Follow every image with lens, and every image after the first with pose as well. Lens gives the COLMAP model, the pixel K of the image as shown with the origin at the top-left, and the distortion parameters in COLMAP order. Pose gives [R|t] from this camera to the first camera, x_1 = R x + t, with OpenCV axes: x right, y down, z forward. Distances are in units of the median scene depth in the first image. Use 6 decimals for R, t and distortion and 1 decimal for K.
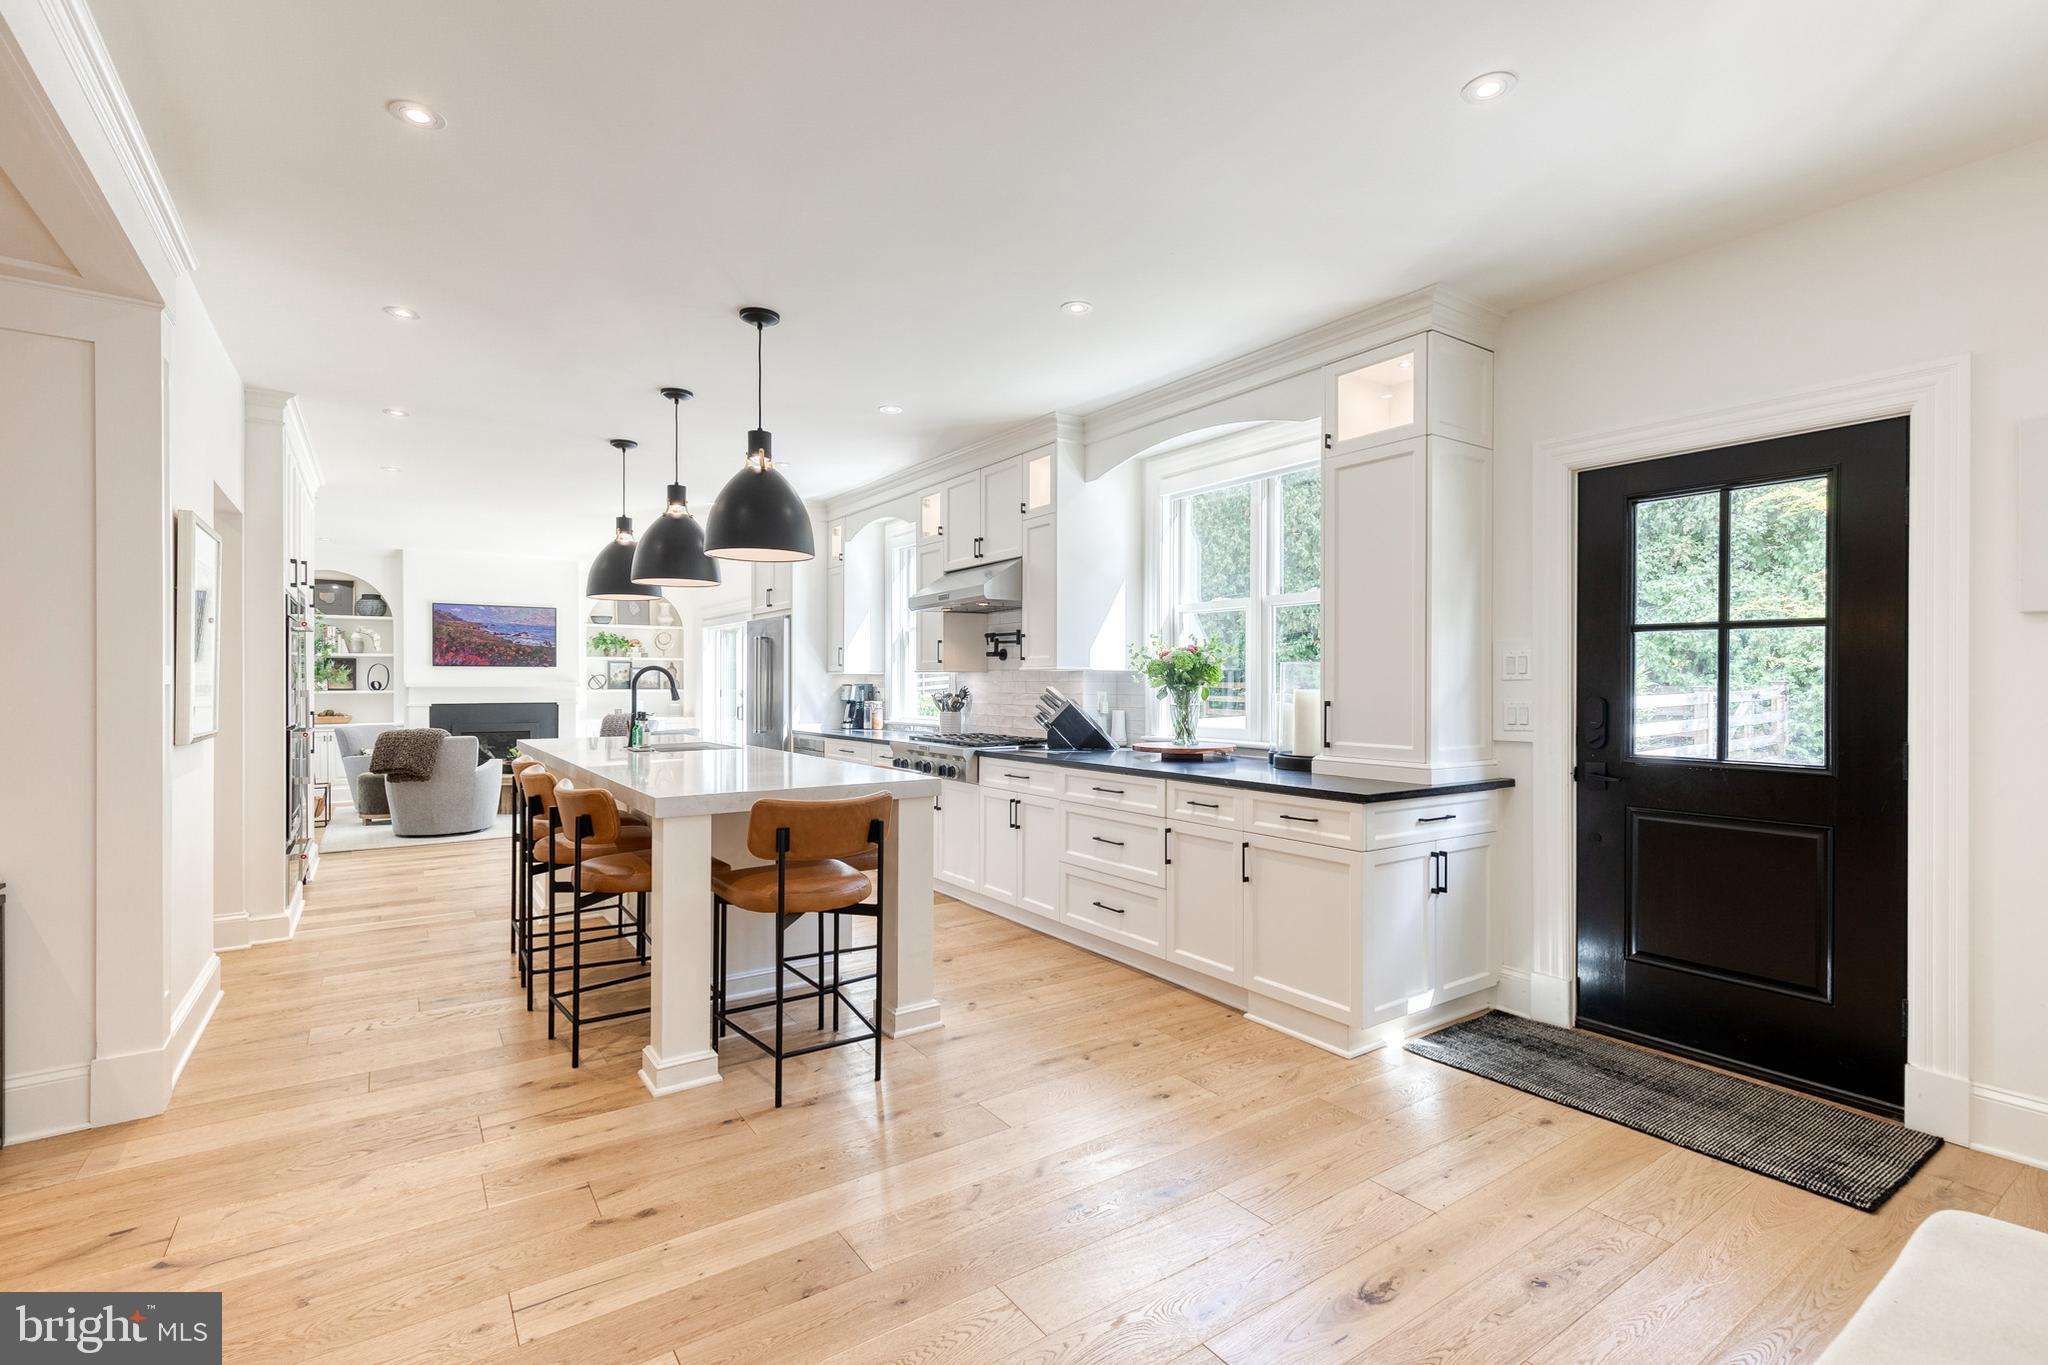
lens RADIAL K [[939.9, 0, 1049.6], [0, 939.9, 683.2], [0, 0, 1]] dist [0.013397, -0.000417]
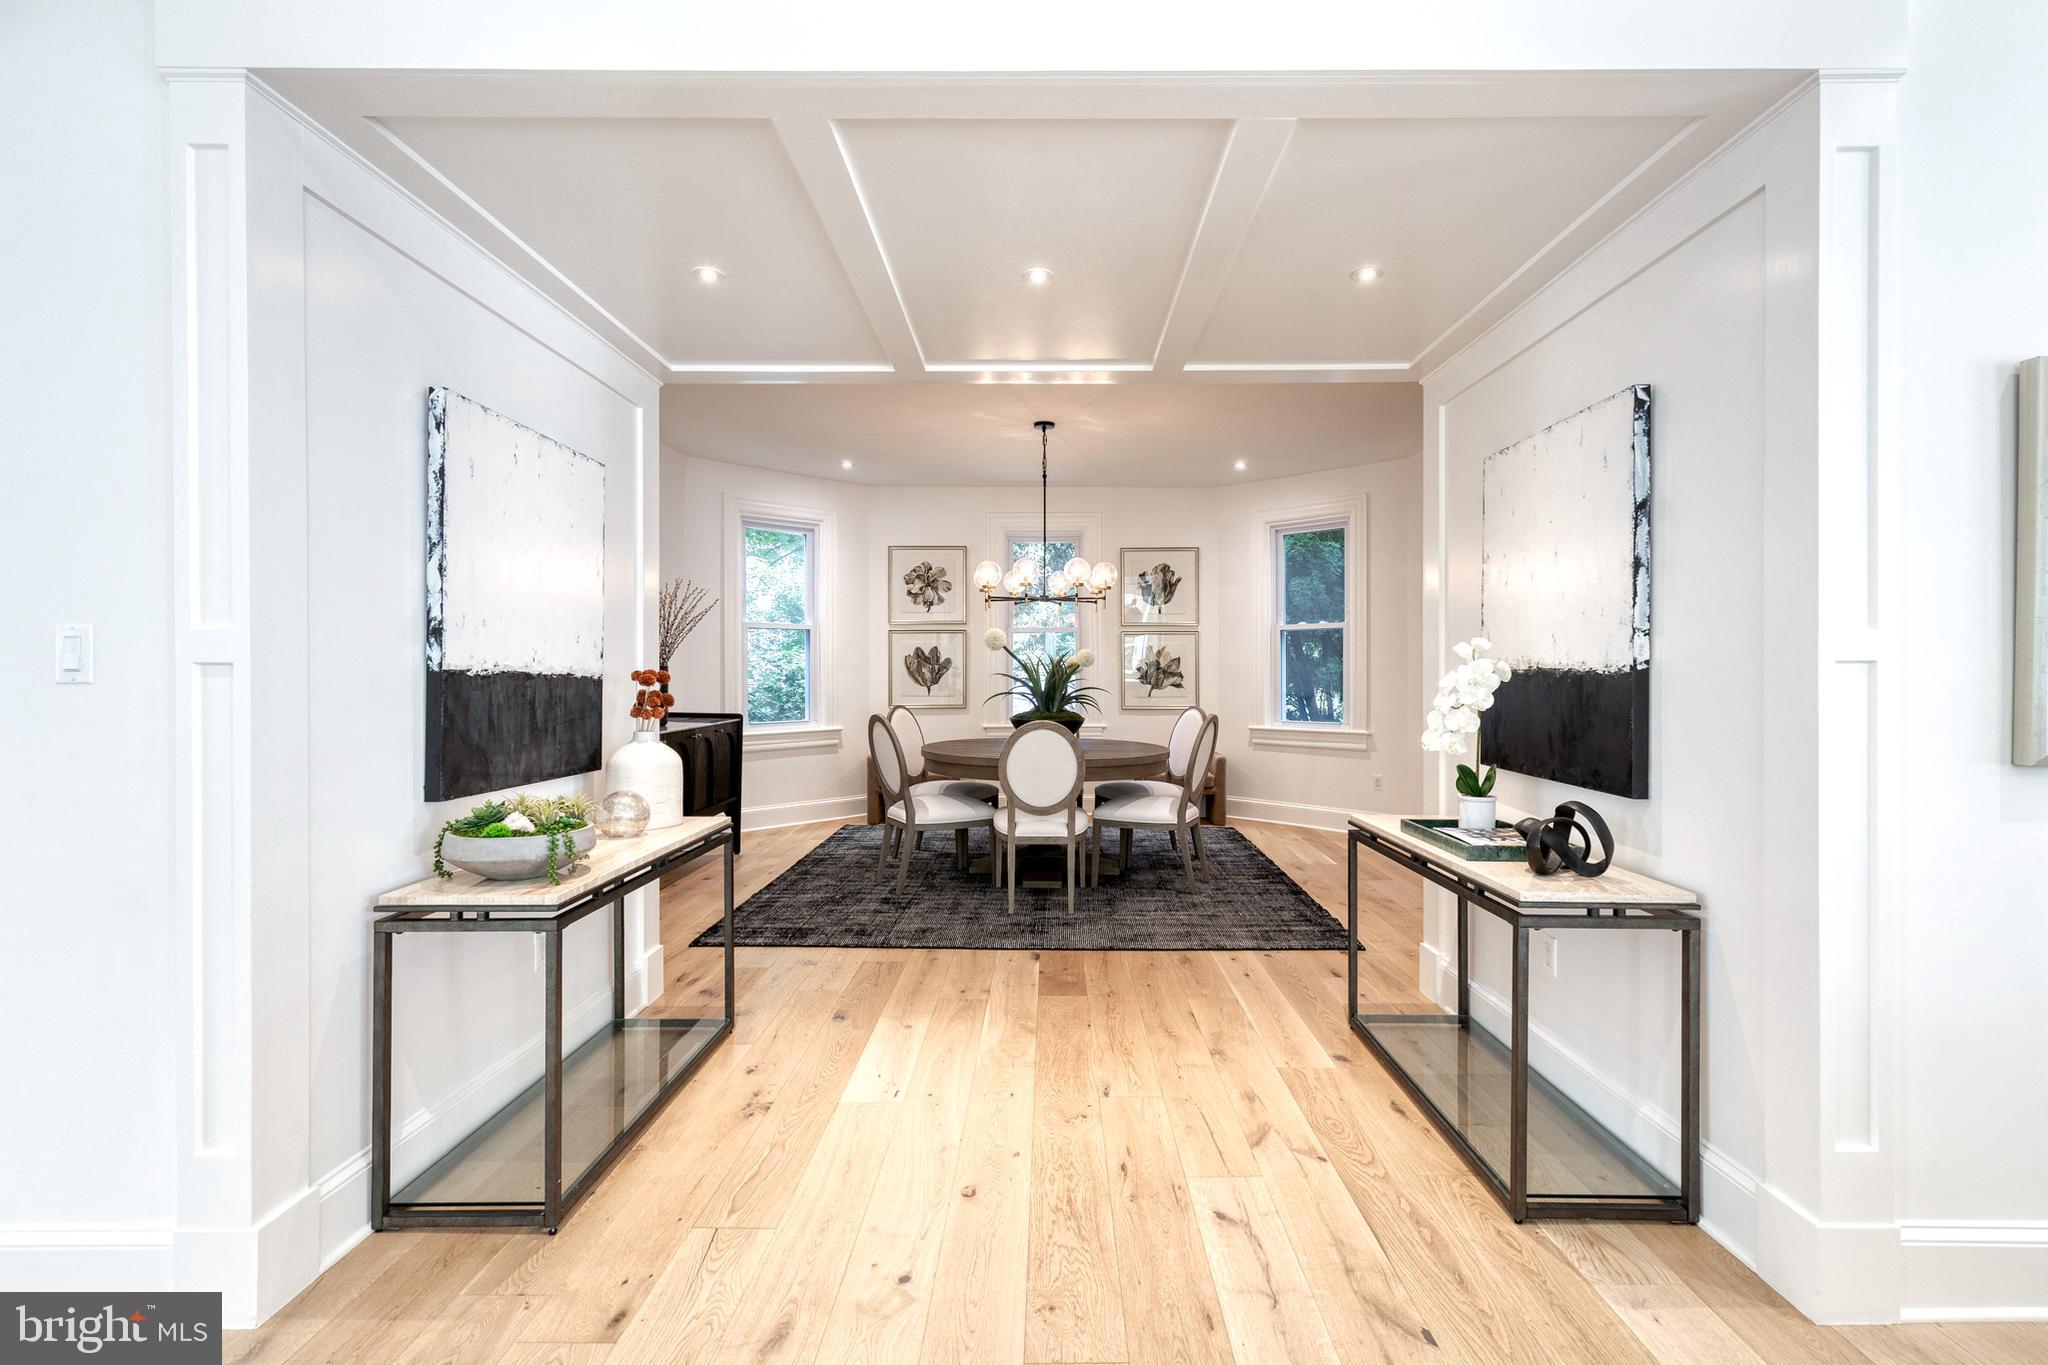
lens RADIAL K [[919.5, 0, 1045.5], [0, 919.5, 674.4], [0, 0, 1]] dist [0.006029, -0.000931]
pose [[-0.581859, 0.000472, -0.813289, -0.081367], [-0.001183, 0.999998, 0.001427, 0.008026], [0.813289, 0.001793, -0.581858, 0.641914]]
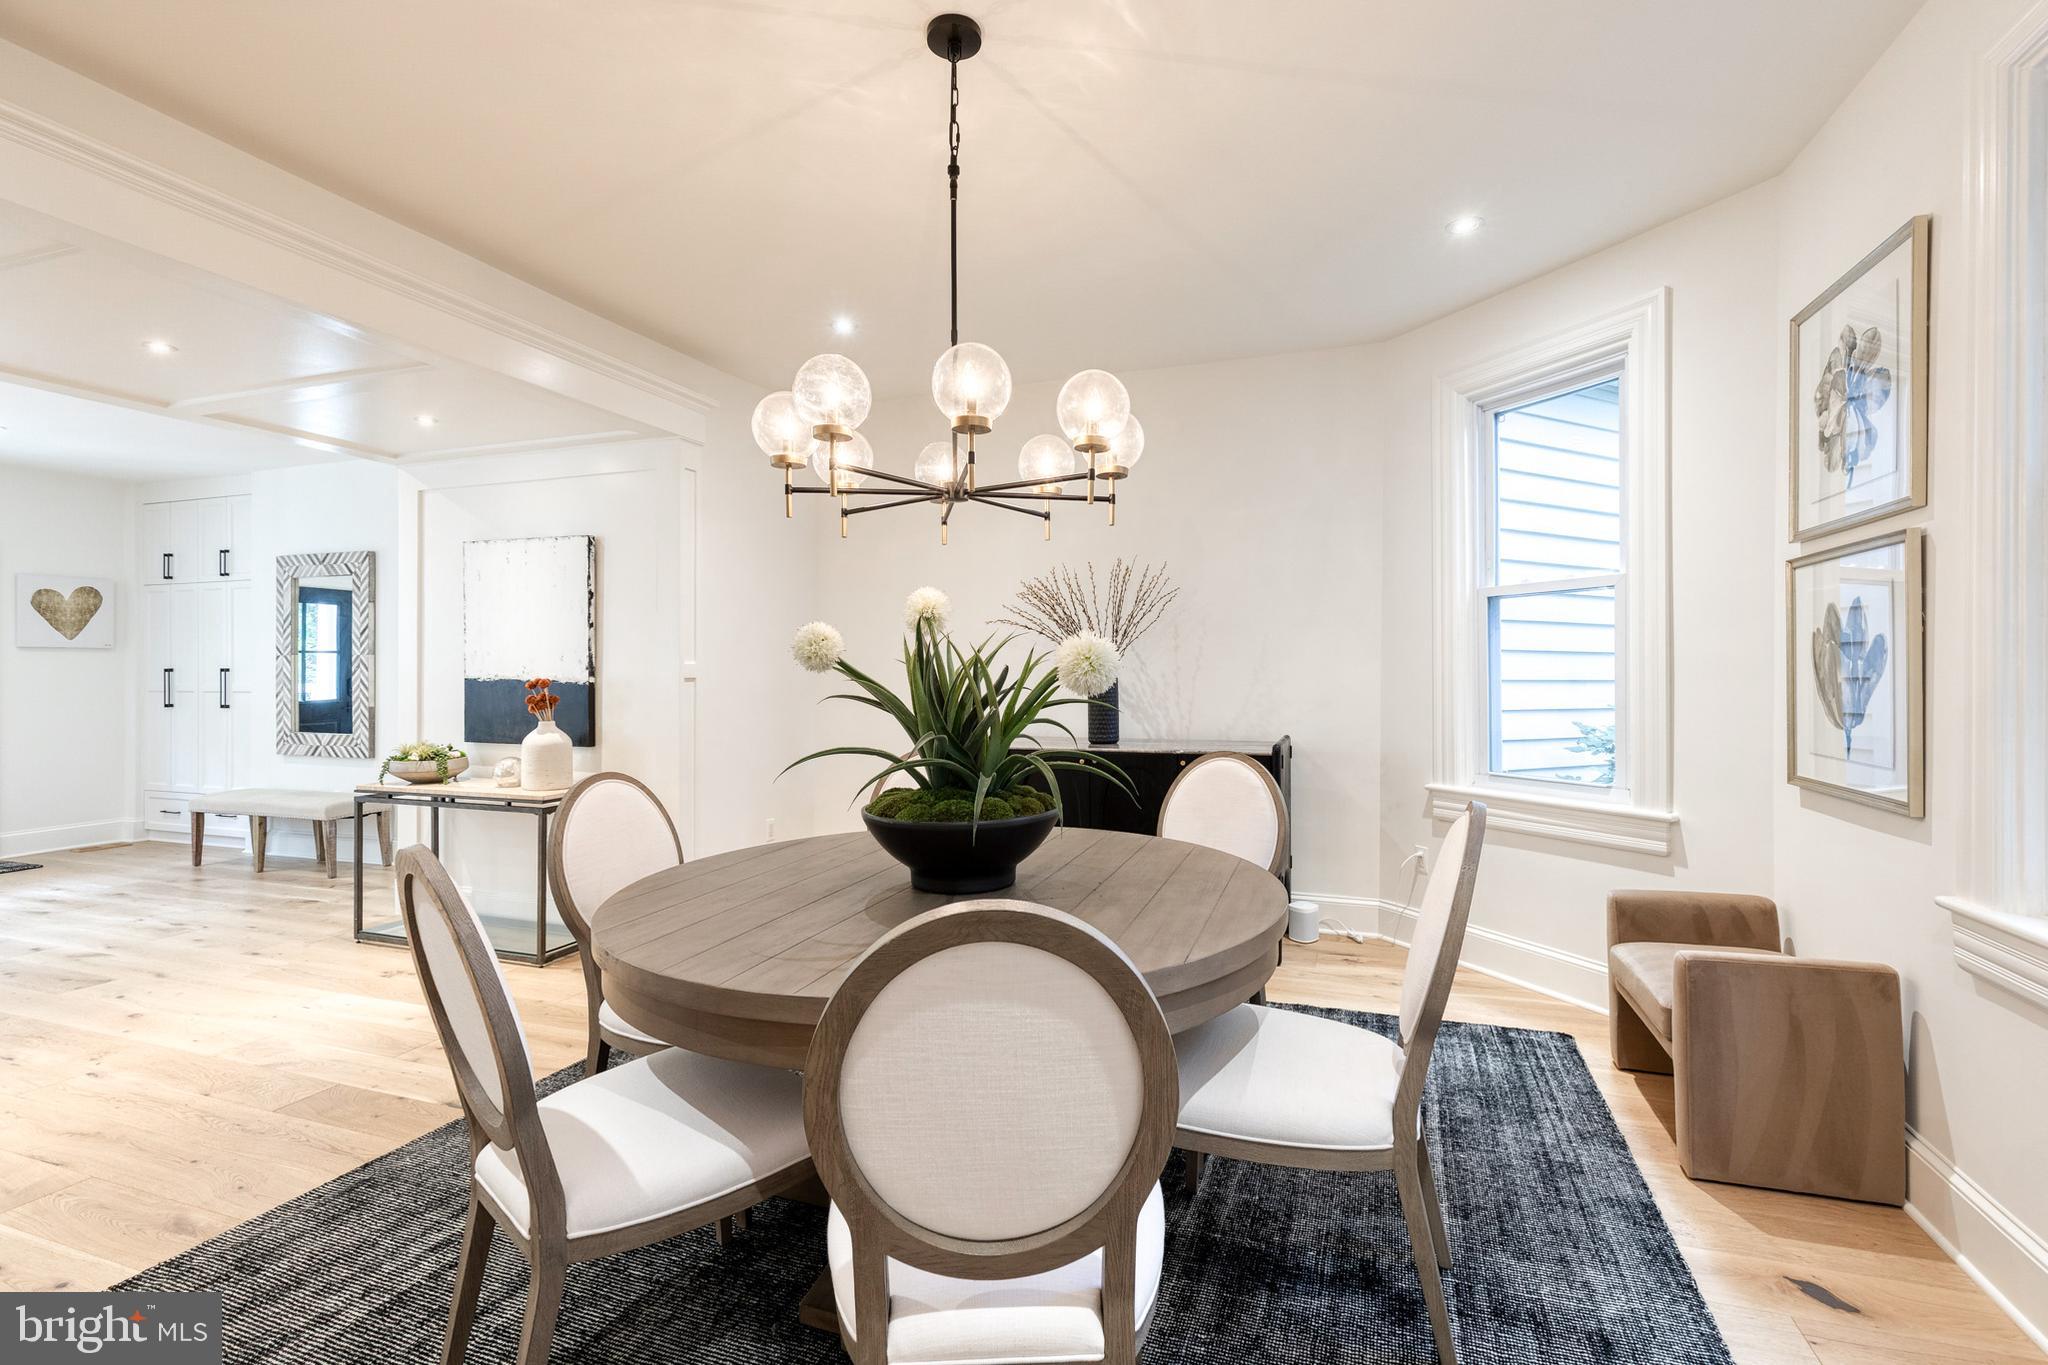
lens RADIAL K [[919.5, 0, 1045.5], [0, 919.5, 674.4], [0, 0, 1]] dist [0.006029, -0.000931]
pose [[-0.575934, -0.003279, 0.817490, -1.674625], [0.002855, 0.999978, 0.006023, -0.003468], [-0.817492, 0.005803, -0.575911, 0.094073]]
